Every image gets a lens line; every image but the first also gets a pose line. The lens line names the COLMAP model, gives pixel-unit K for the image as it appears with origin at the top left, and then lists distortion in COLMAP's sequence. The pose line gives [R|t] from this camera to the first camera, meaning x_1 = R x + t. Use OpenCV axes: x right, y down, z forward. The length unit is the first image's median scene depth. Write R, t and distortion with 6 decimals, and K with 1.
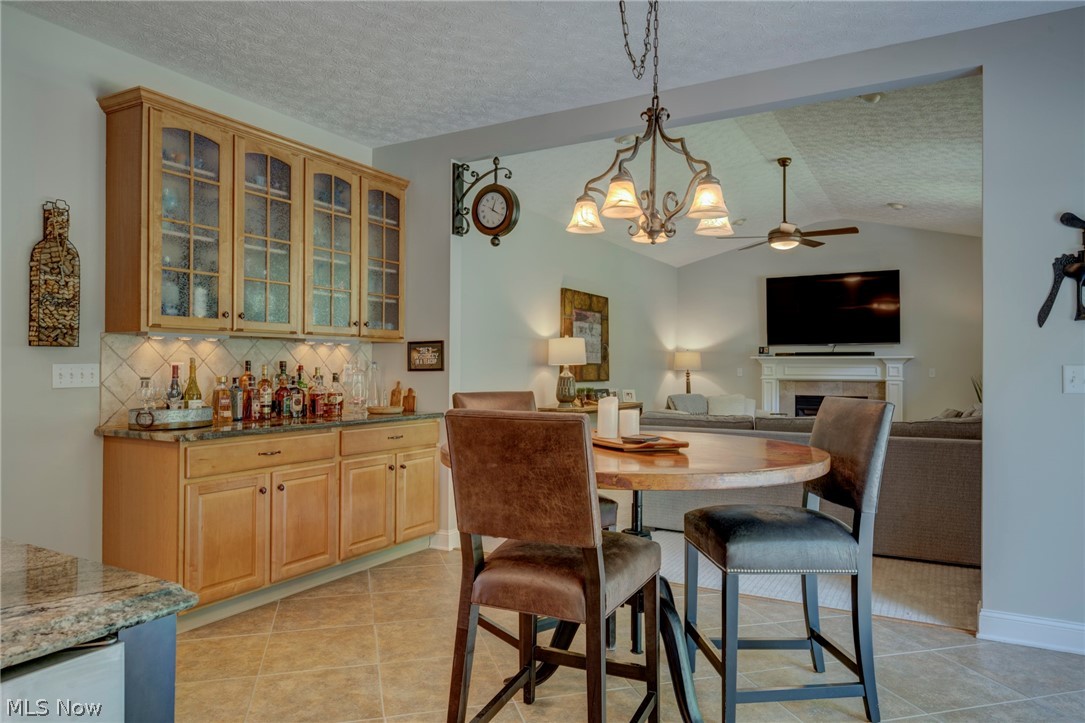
lens RADIAL K [[685.7, 0, 542.5], [0, 685.7, 361.5], [0, 0, 1]] dist [-0.008955, -0.004967]
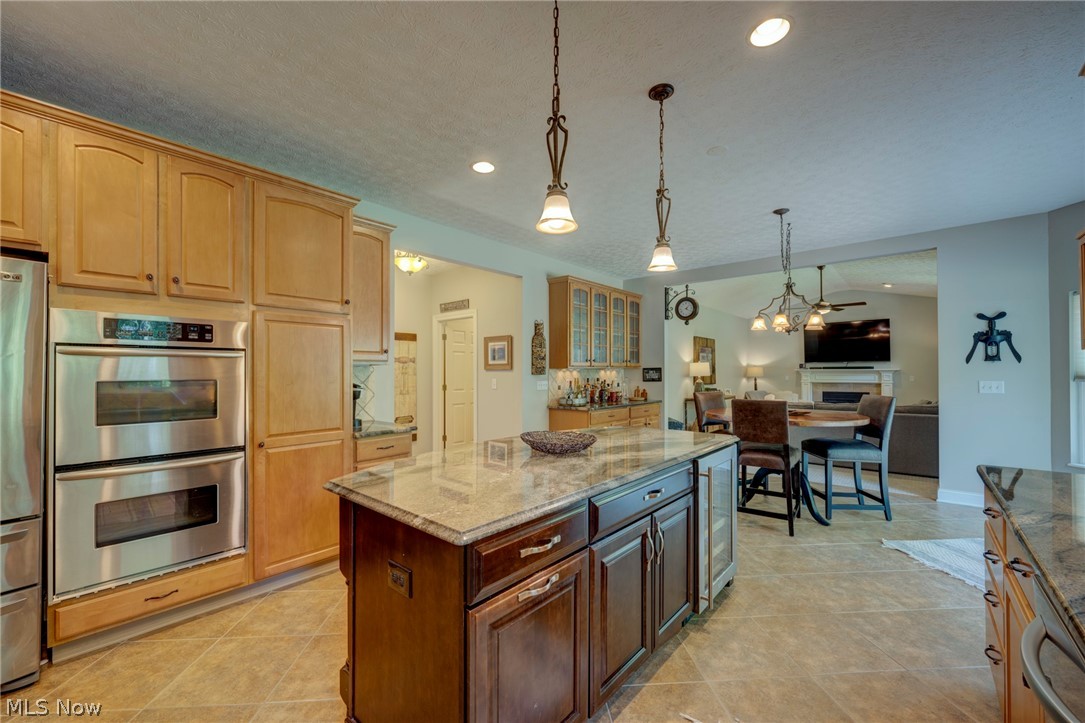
lens RADIAL K [[436.1, 0, 537.8], [0, 436.1, 366.0], [0, 0, 1]] dist [-0.013102, 0.000072]
pose [[0.981072, -0.008531, -0.193455, -0.270970], [0.007670, 0.999957, -0.005199, -0.032818], [0.193491, 0.003617, 0.981095, -0.470024]]
